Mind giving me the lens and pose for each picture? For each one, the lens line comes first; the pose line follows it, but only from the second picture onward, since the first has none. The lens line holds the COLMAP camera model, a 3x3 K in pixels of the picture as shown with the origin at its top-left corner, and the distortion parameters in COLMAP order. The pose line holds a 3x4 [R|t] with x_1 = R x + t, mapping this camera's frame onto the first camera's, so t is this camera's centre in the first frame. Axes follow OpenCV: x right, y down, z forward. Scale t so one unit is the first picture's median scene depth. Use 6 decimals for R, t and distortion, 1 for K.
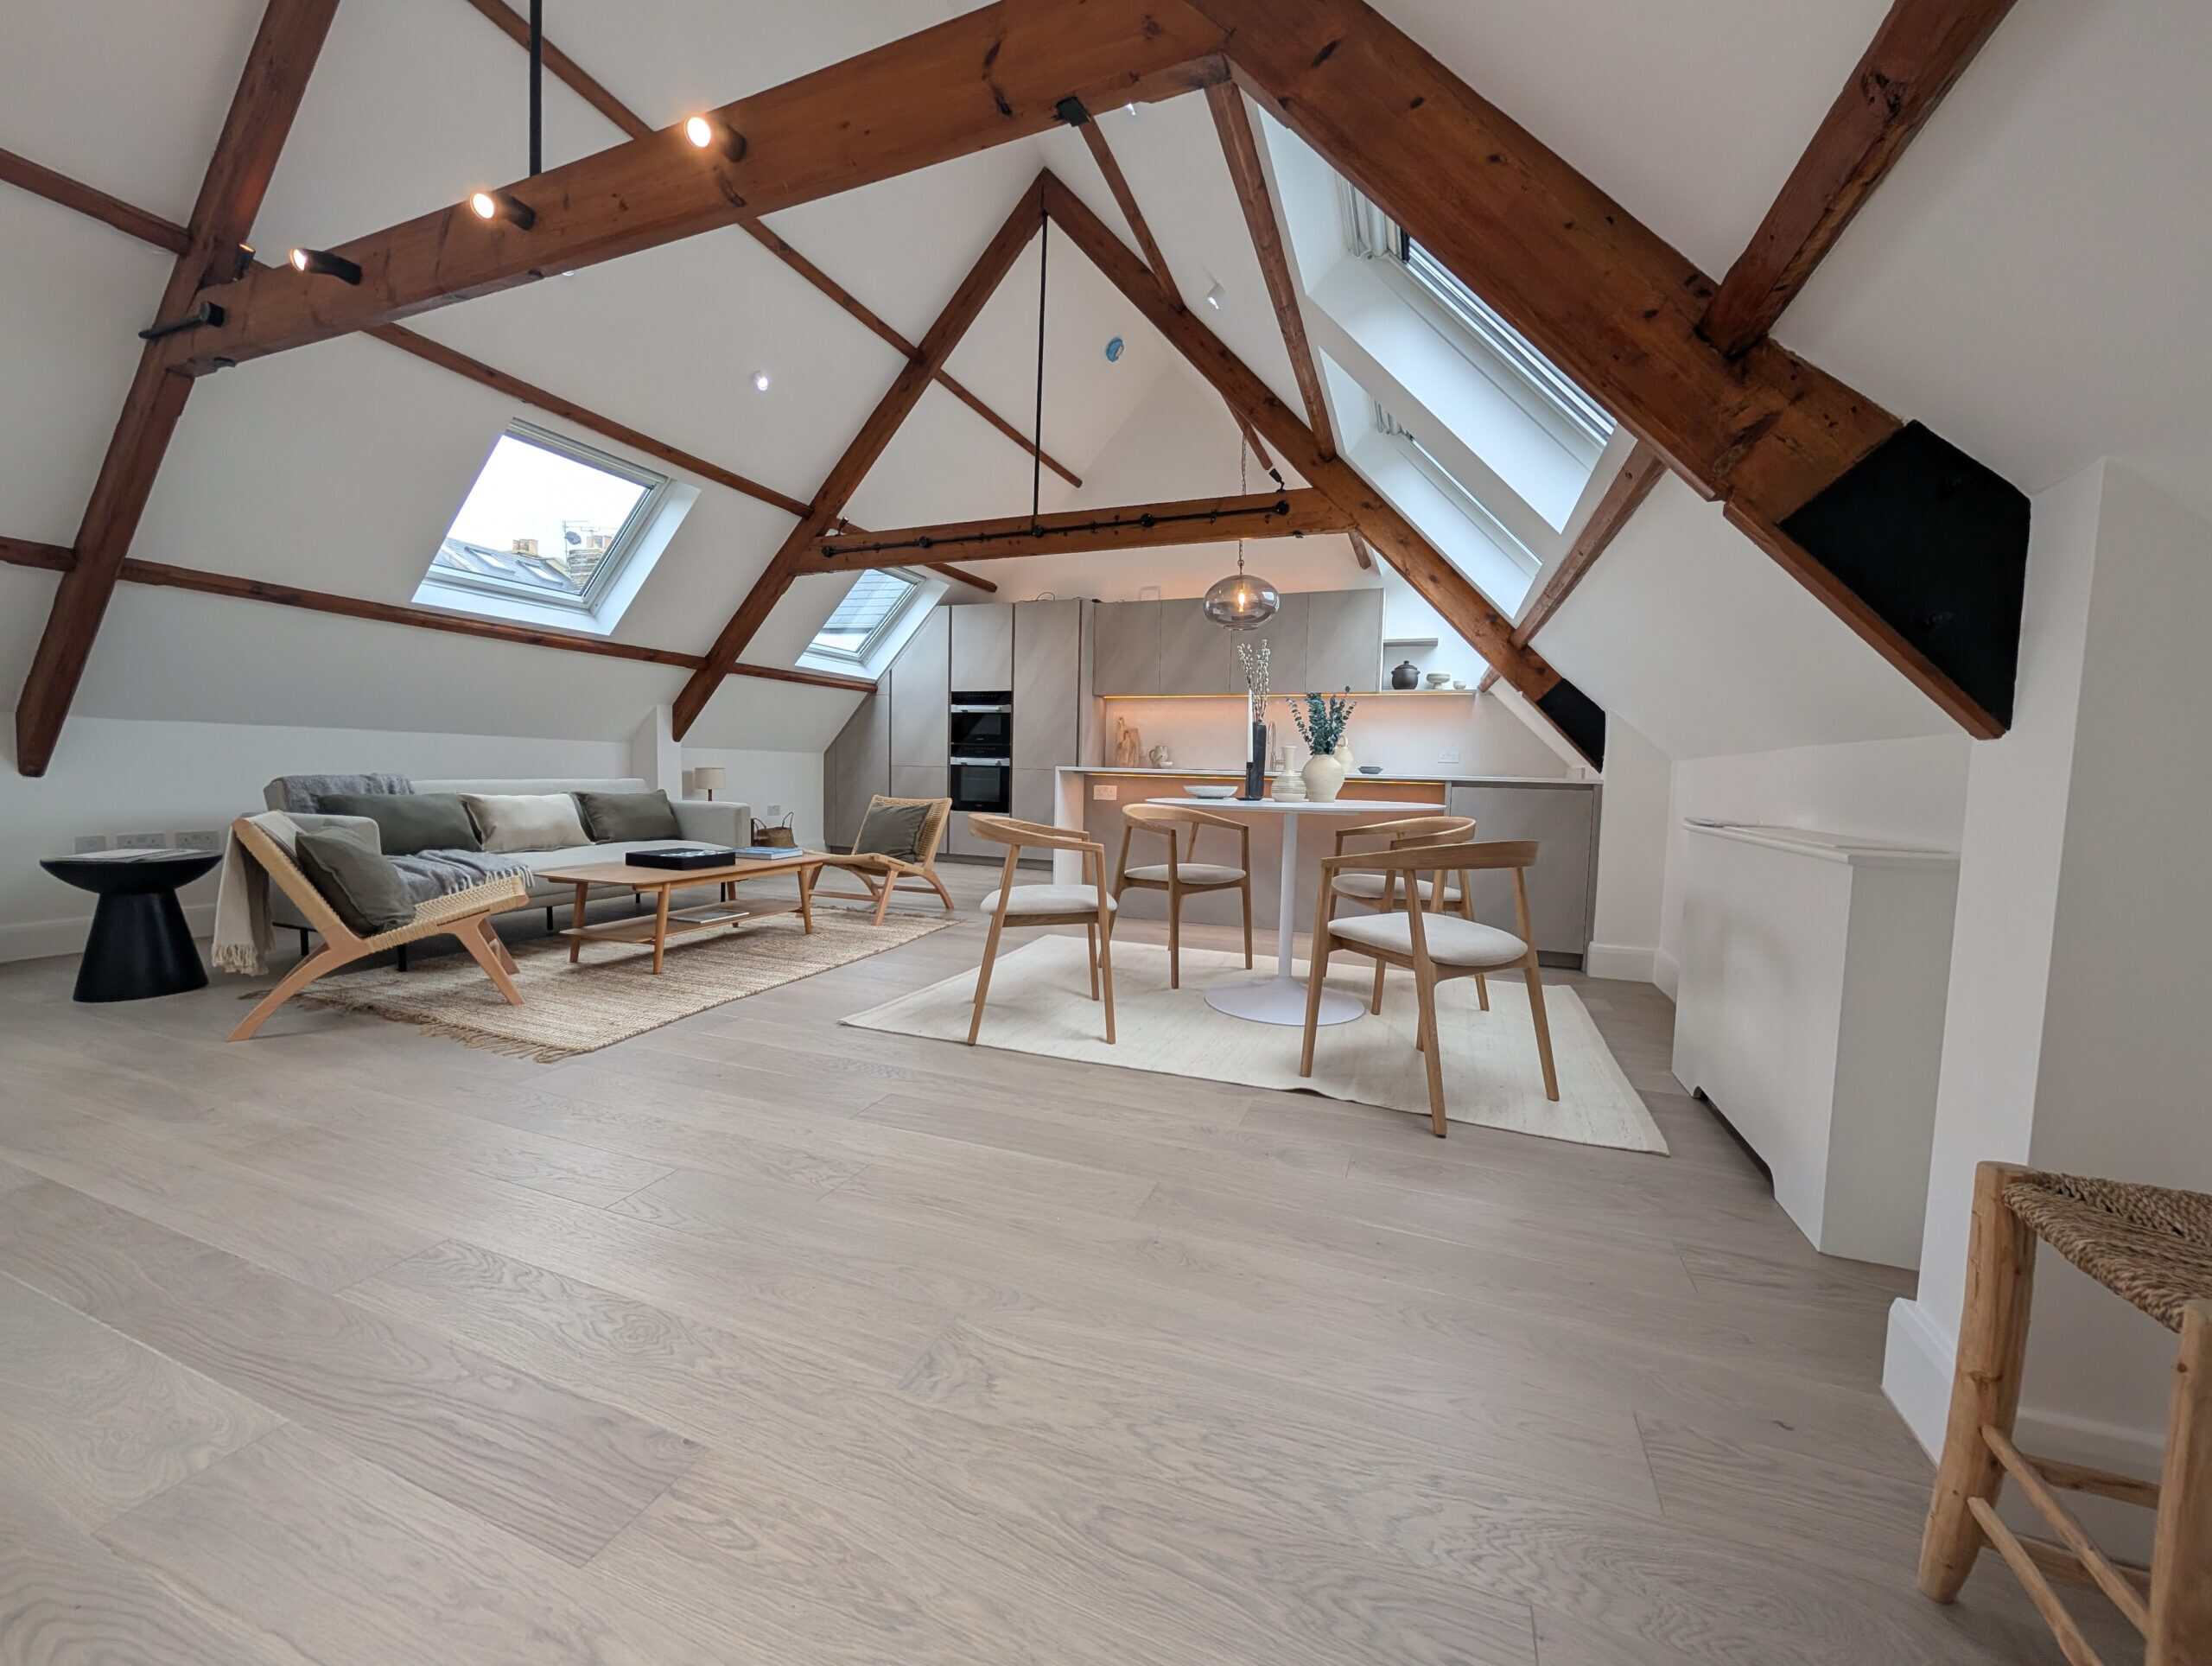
lens RADIAL K [[821.8, 0, 1110.2], [0, 821.8, 830.7], [0, 0, 1]] dist [-0.003719, -0.000129]
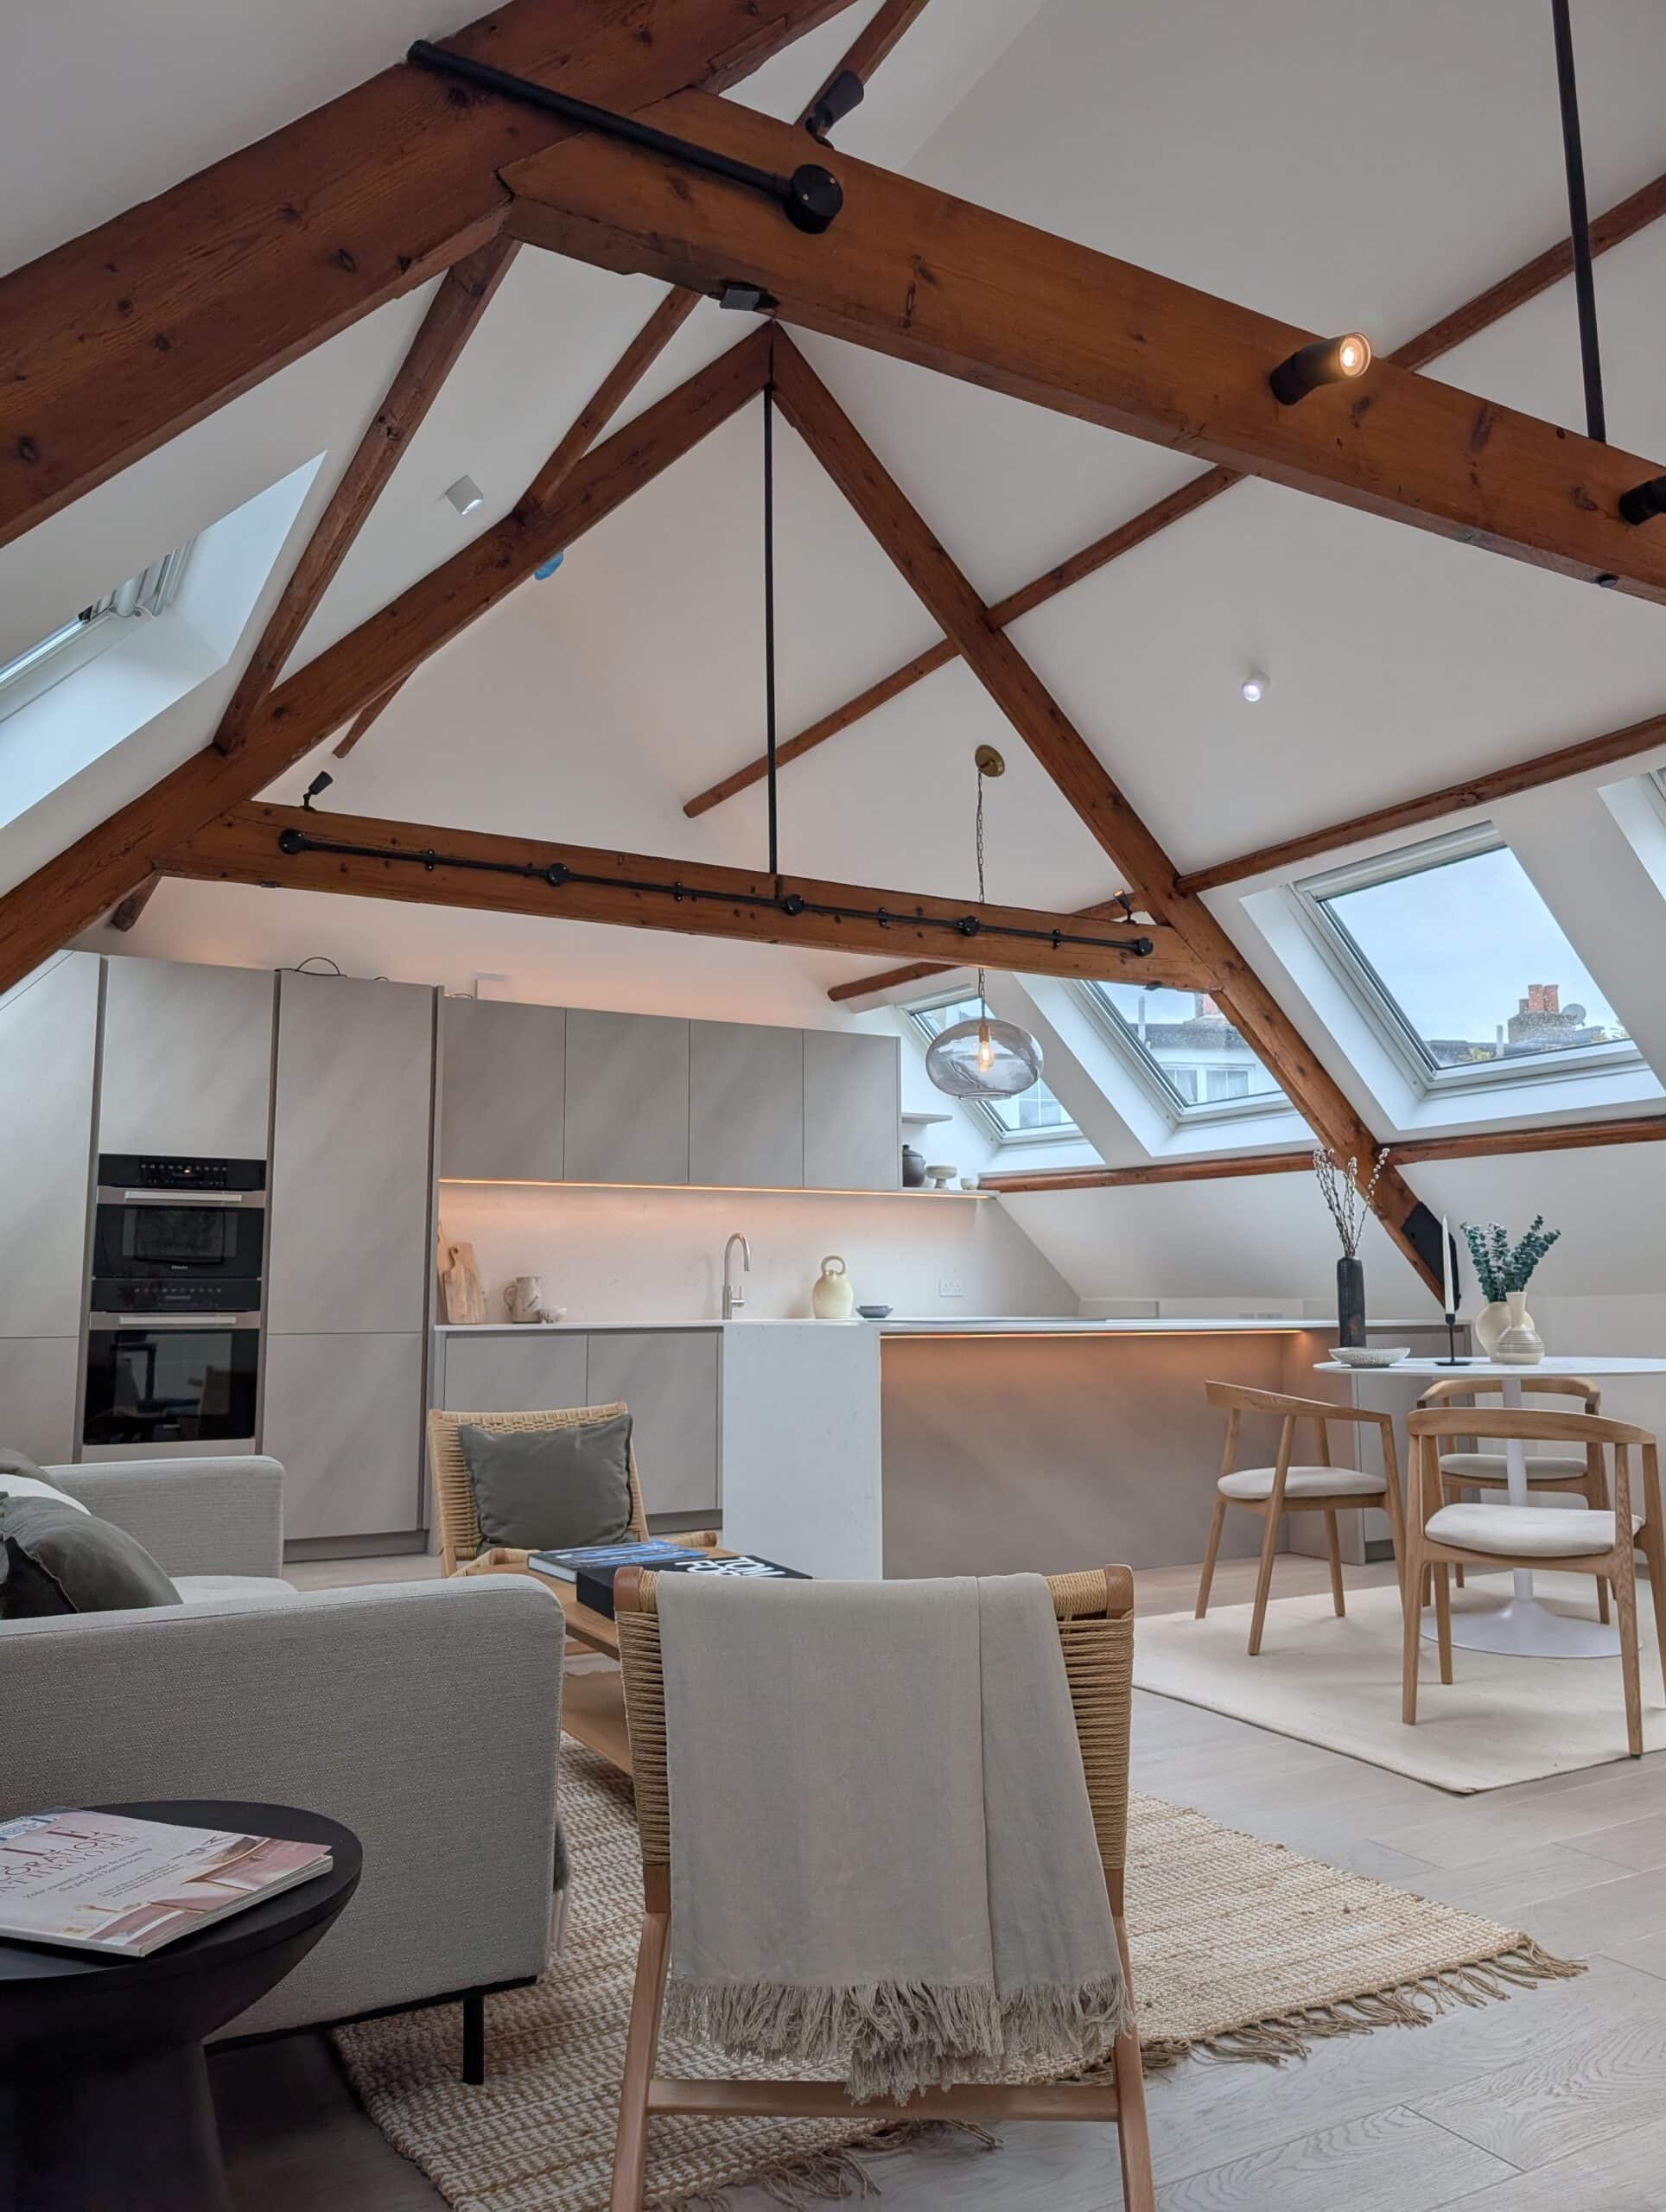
lens RADIAL K [[1569.8, 0, 834.1], [0, 1569.8, 1102.9], [0, 0, 1]] dist [0.007257, -0.000896]
pose [[0.649686, 0.070048, 0.756968, -0.641377], [0.078908, 0.984153, -0.158796, -0.044130], [-0.756096, 0.162898, 0.633864, 0.239284]]
